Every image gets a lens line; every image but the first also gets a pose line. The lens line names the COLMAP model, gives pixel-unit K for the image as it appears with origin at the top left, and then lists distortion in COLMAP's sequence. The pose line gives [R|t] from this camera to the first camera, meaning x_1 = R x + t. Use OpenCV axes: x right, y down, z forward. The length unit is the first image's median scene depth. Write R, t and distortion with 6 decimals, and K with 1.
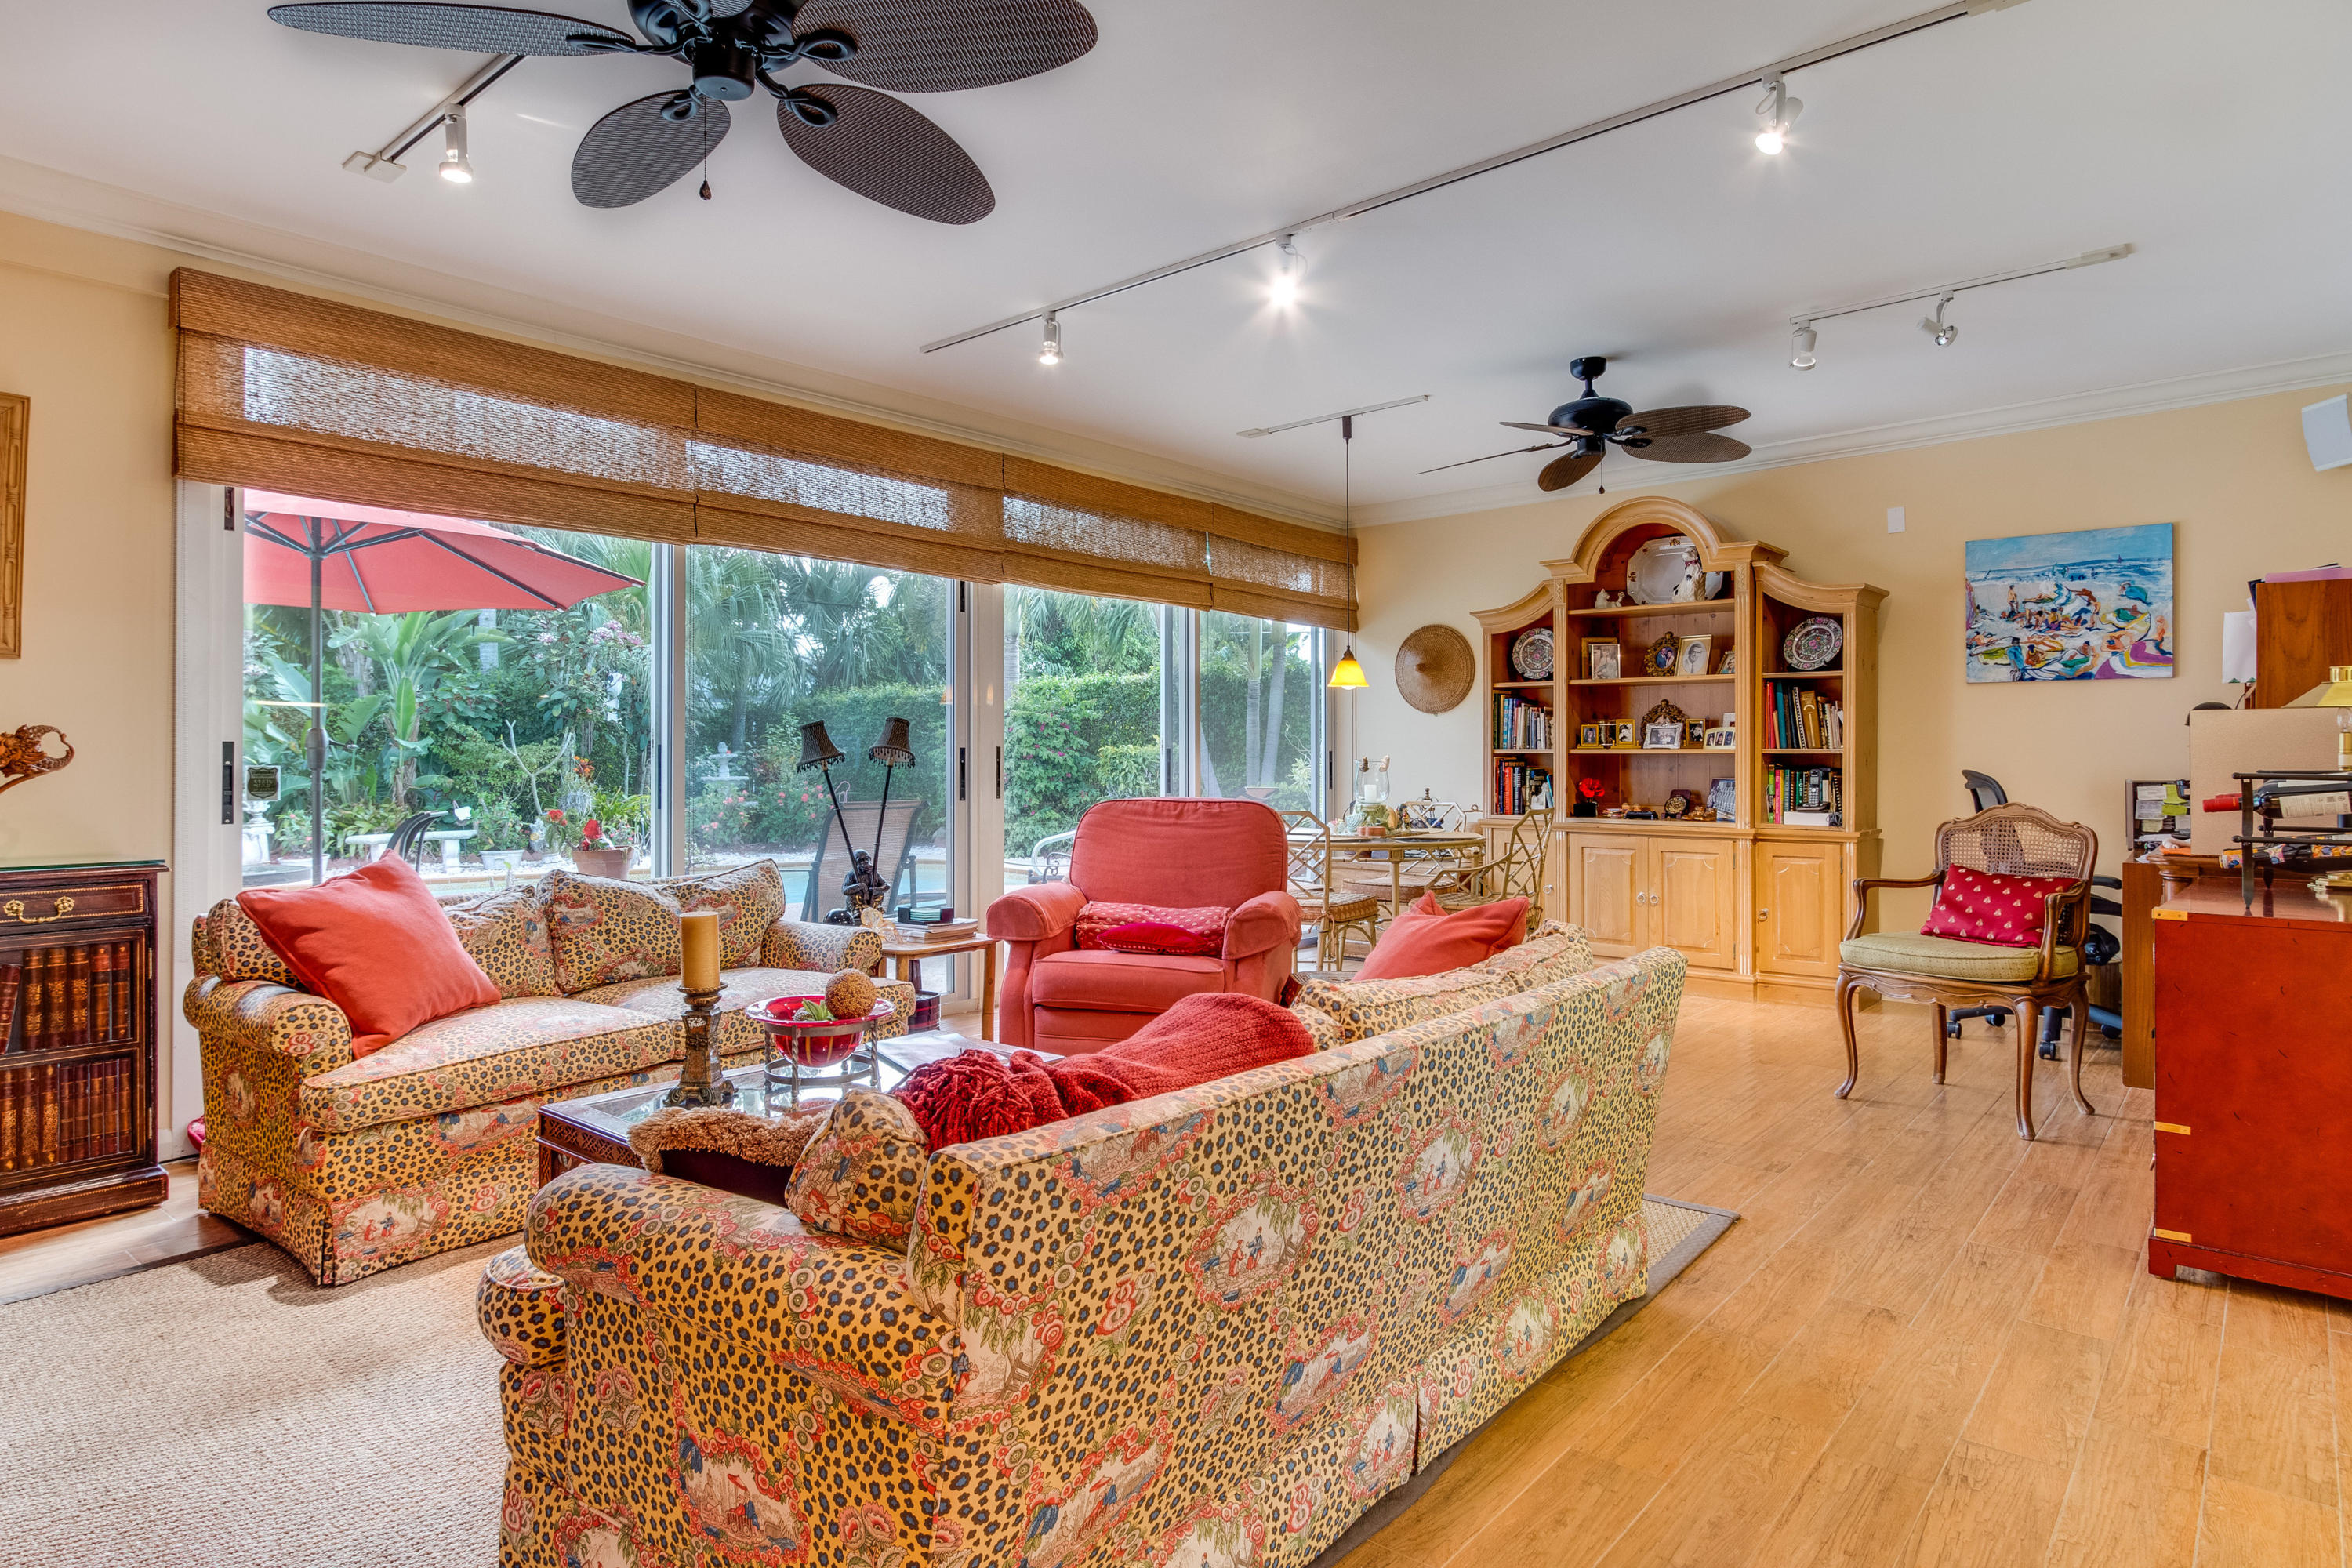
lens RADIAL K [[1335.1, 0, 1162.6], [0, 1335.1, 748.1], [0, 0, 1]] dist [-0.001722, -0.000117]
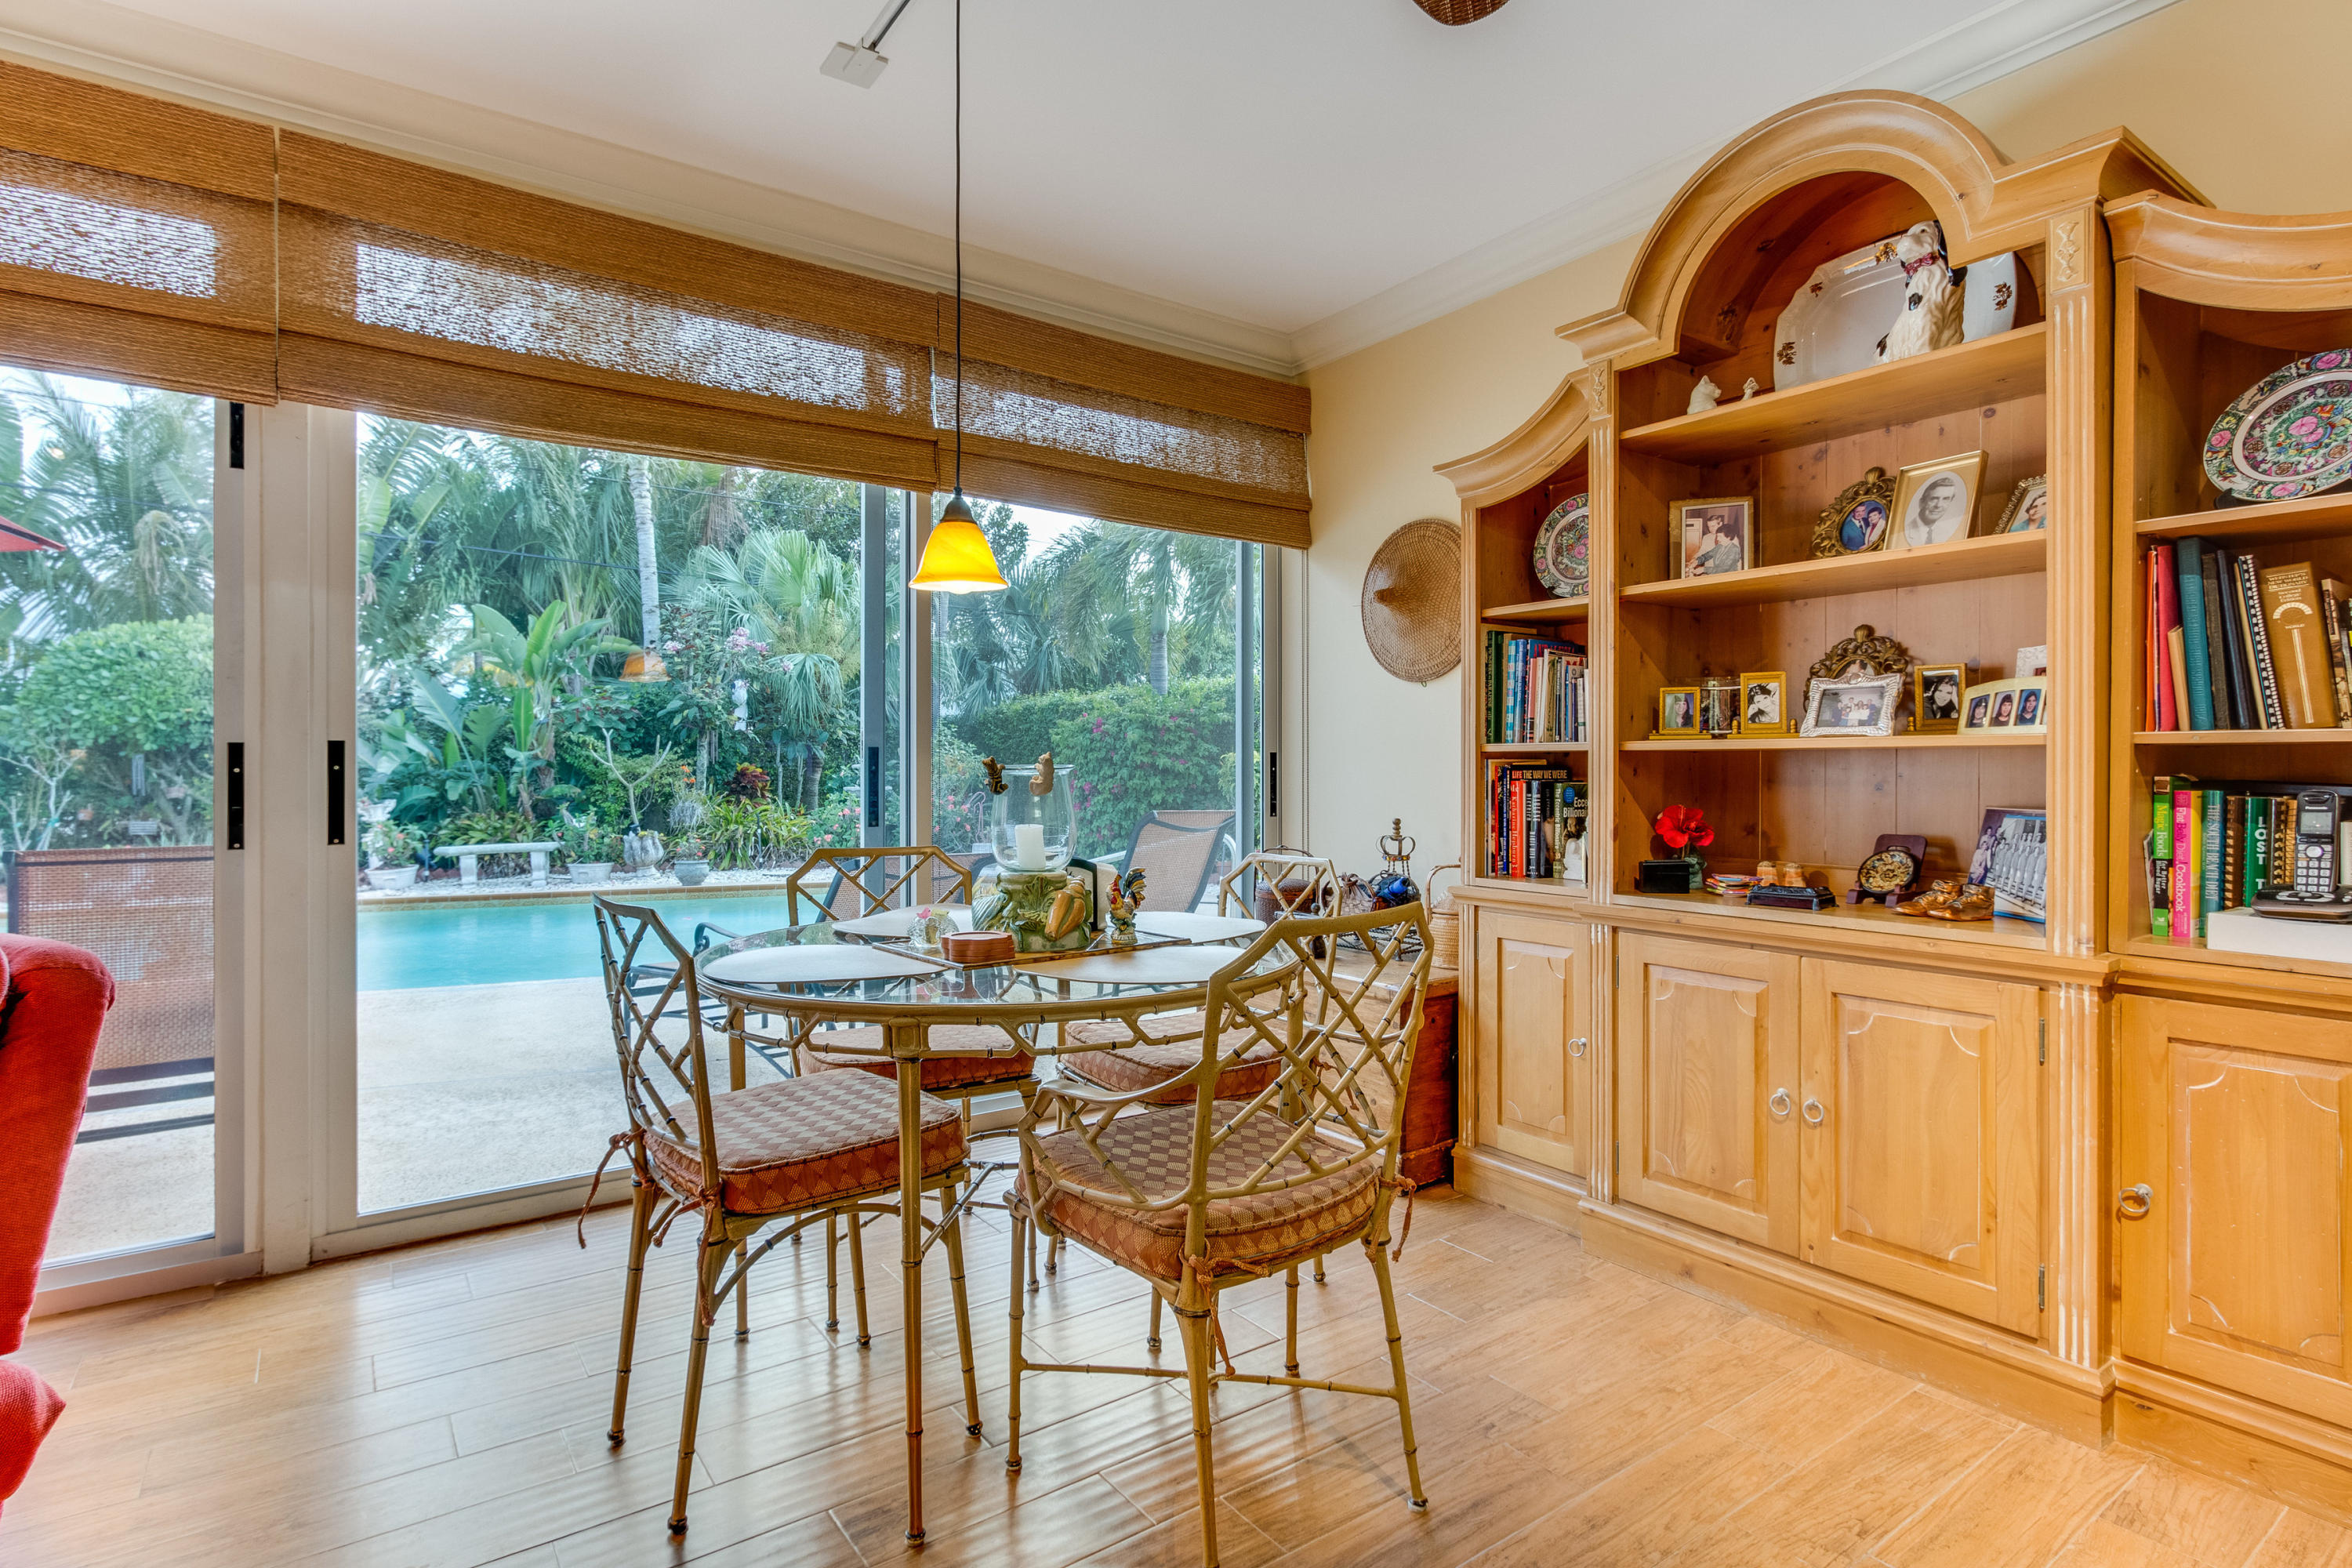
lens RADIAL K [[1175.5, 0, 1159.2], [0, 1175.5, 769.9], [0, 0, 1]] dist [-0.003257, -0.000879]
pose [[0.967423, -0.001298, -0.253163, 0.258188], [0.003624, 0.999955, 0.008723, 0.006604], [0.253141, -0.009356, 0.967384, 0.588948]]
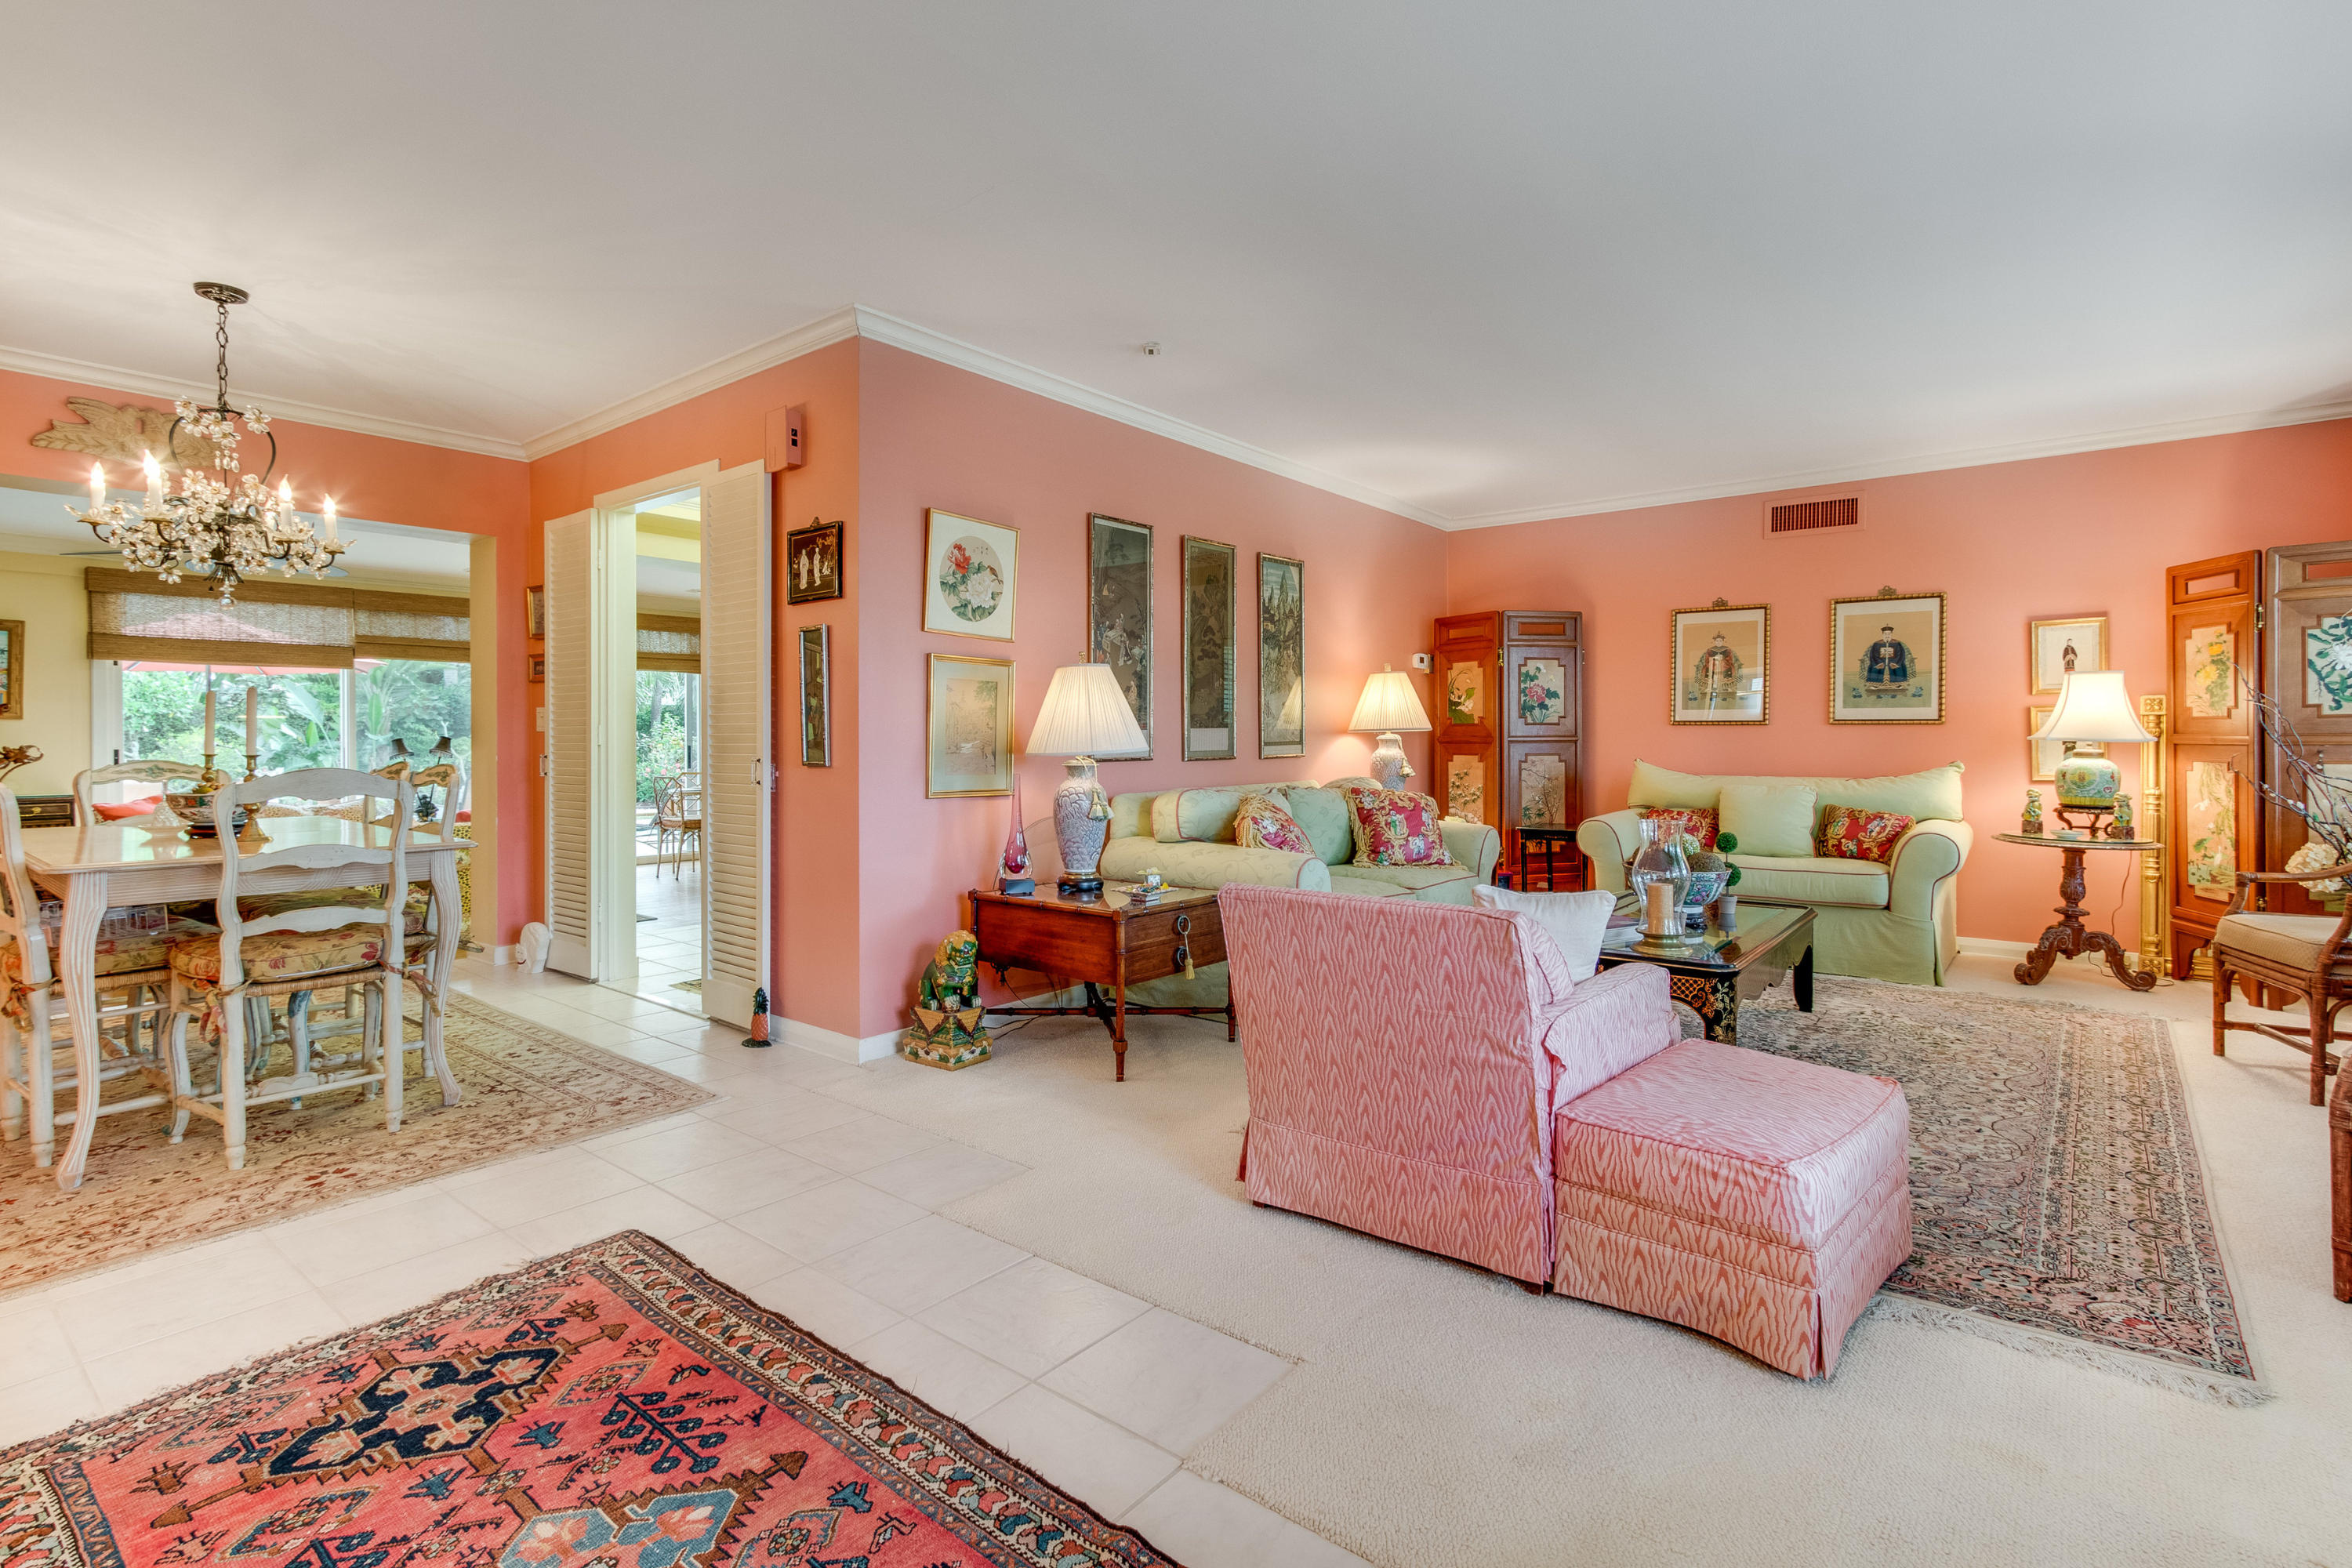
lens RADIAL K [[1116.6, 0, 1189.8], [0, 1116.6, 746.1], [0, 0, 1]] dist [0.003267, 0.000849]
pose [[0.999632, -0.001391, 0.027107, 0.718178], [0.001016, 0.999904, 0.013842, -0.021799], [-0.027123, -0.013809, 0.999537, -0.662799]]
